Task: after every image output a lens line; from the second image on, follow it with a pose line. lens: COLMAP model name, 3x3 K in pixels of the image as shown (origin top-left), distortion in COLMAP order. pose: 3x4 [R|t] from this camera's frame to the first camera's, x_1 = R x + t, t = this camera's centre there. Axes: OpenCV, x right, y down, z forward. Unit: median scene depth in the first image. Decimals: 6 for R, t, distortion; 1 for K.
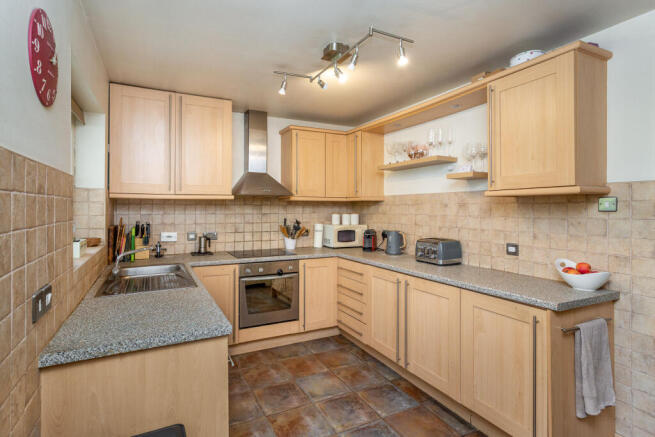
lens RADIAL K [[338.5, 0, 326.7], [0, 338.5, 207.9], [0, 0, 1]] dist [-0.000366, 0.000004]
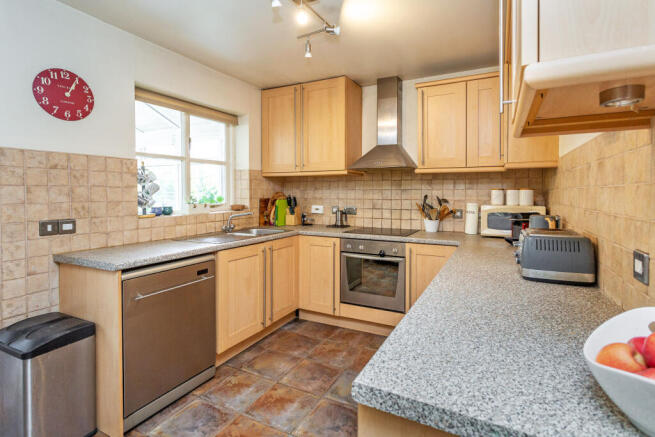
lens RADIAL K [[329.7, 0, 329.5], [0, 329.7, 198.5], [0, 0, 1]] dist [-0.026043, -0.000069]
pose [[0.580356, 0.012876, -0.814261, 0.468430], [0.000869, 0.999865, 0.016430, 0.029422], [0.814362, -0.010243, 0.580266, 0.371003]]
